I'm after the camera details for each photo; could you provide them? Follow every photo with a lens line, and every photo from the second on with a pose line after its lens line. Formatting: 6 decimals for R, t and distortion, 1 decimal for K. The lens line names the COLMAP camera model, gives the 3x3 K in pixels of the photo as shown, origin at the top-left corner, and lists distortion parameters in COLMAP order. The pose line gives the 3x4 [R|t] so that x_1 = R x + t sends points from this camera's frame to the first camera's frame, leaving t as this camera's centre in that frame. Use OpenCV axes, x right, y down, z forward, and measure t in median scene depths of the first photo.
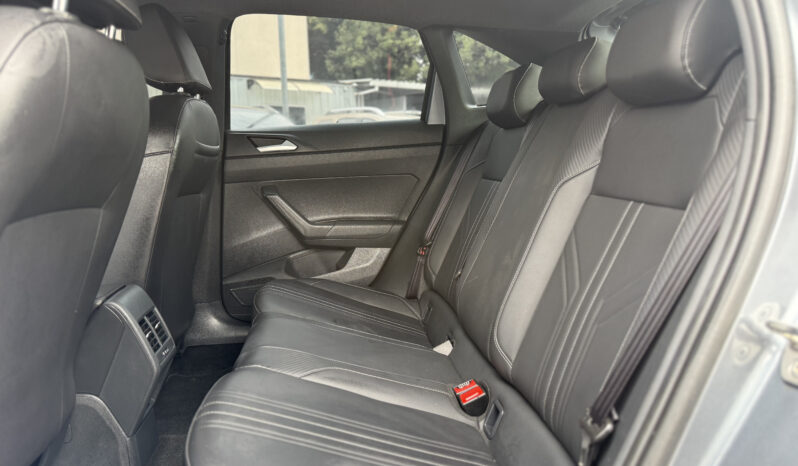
lens RADIAL K [[561.3, 0, 400.0], [0, 561.3, 236.0], [0, 0, 1]] dist [0.066114, -0.093073]
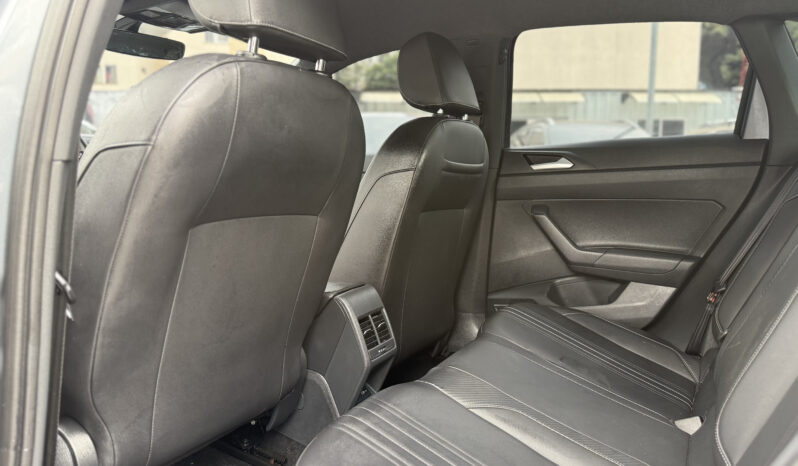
lens RADIAL K [[561.3, 0, 393.8], [0, 561.3, 232.1], [0, 0, 1]] dist [0.066114, -0.093073]
pose [[0.796899, 0.087905, -0.597683, 0.148100], [-0.108320, 0.994114, 0.001786, -0.017453], [0.594323, 0.063318, 0.801730, 0.081335]]
